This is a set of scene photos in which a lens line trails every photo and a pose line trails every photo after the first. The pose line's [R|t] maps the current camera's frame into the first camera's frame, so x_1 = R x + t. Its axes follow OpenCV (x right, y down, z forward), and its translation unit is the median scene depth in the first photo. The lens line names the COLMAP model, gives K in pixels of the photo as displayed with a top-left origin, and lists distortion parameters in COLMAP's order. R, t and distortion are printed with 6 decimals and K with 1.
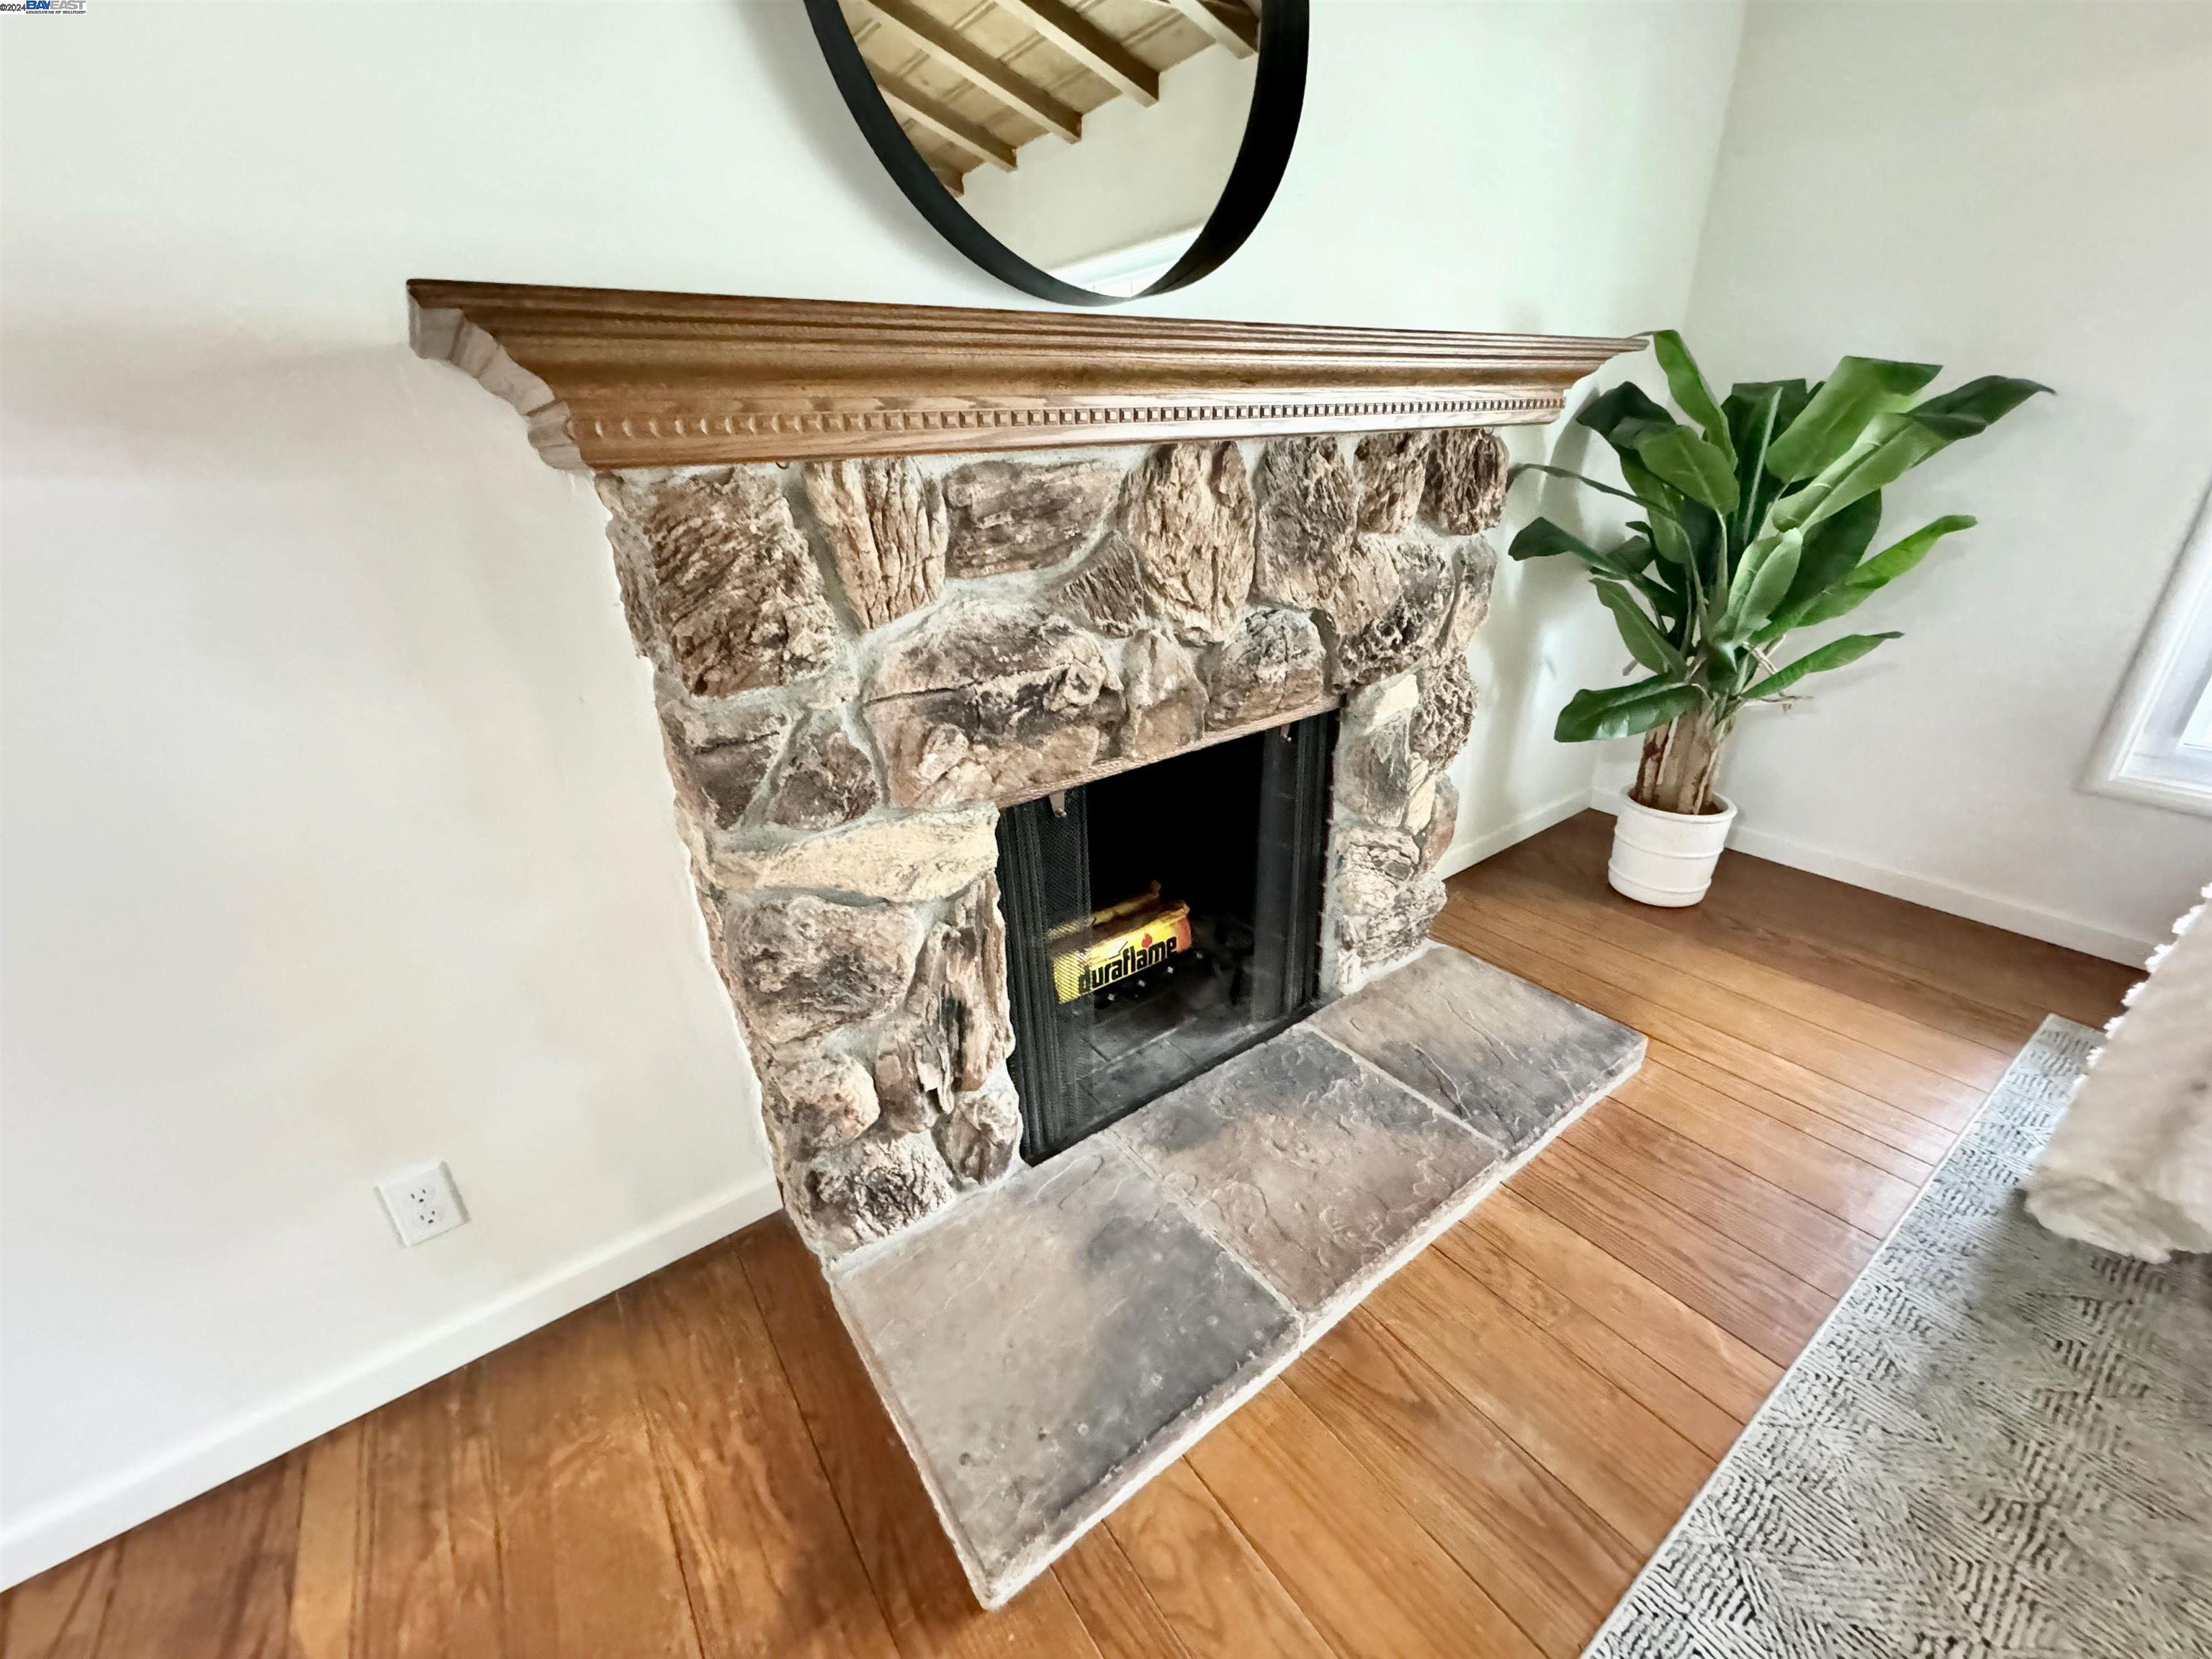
lens RADIAL K [[886.5, 0, 1110.1], [0, 886.5, 835.8], [0, 0, 1]] dist [-0.002394, -0.000101]
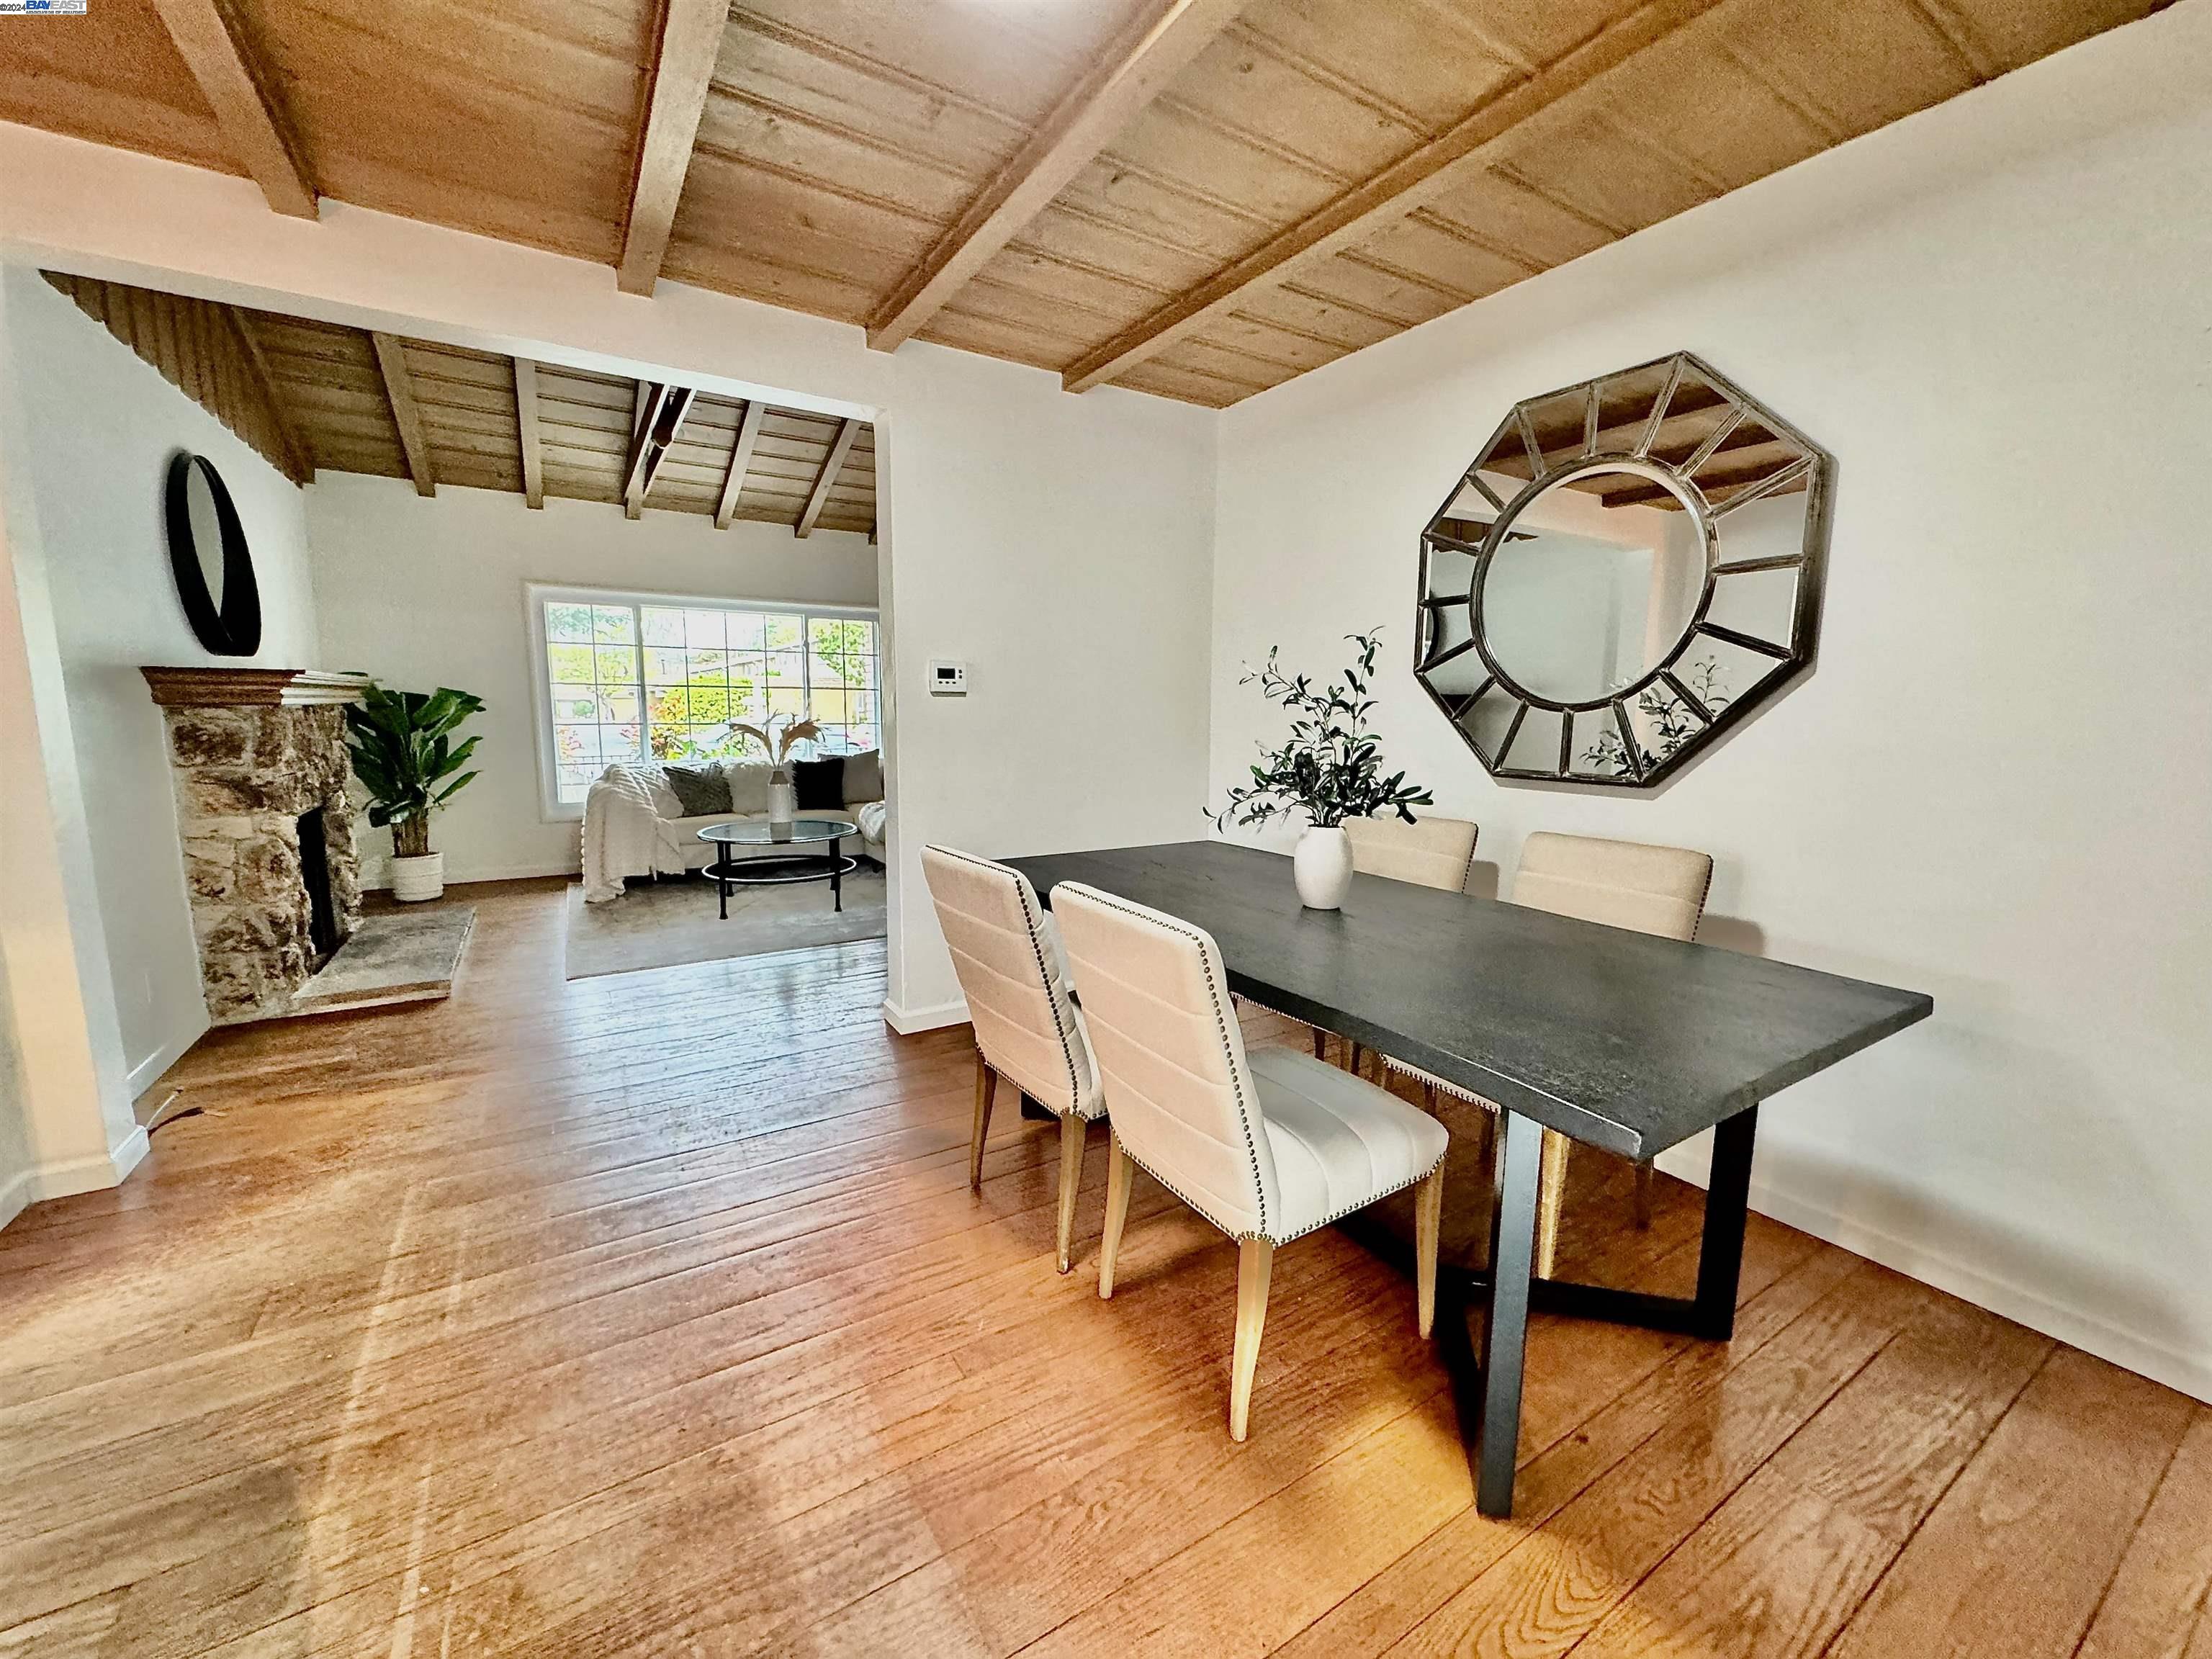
lens RADIAL K [[886.5, 0, 1113.5], [0, 886.5, 830.1], [0, 0, 1]] dist [-0.002394, -0.000101]
pose [[0.066260, -0.101347, 0.992642, -1.950362], [0.399717, 0.914212, 0.066657, 0.607253], [-0.914241, 0.392359, 0.101086, -1.184306]]
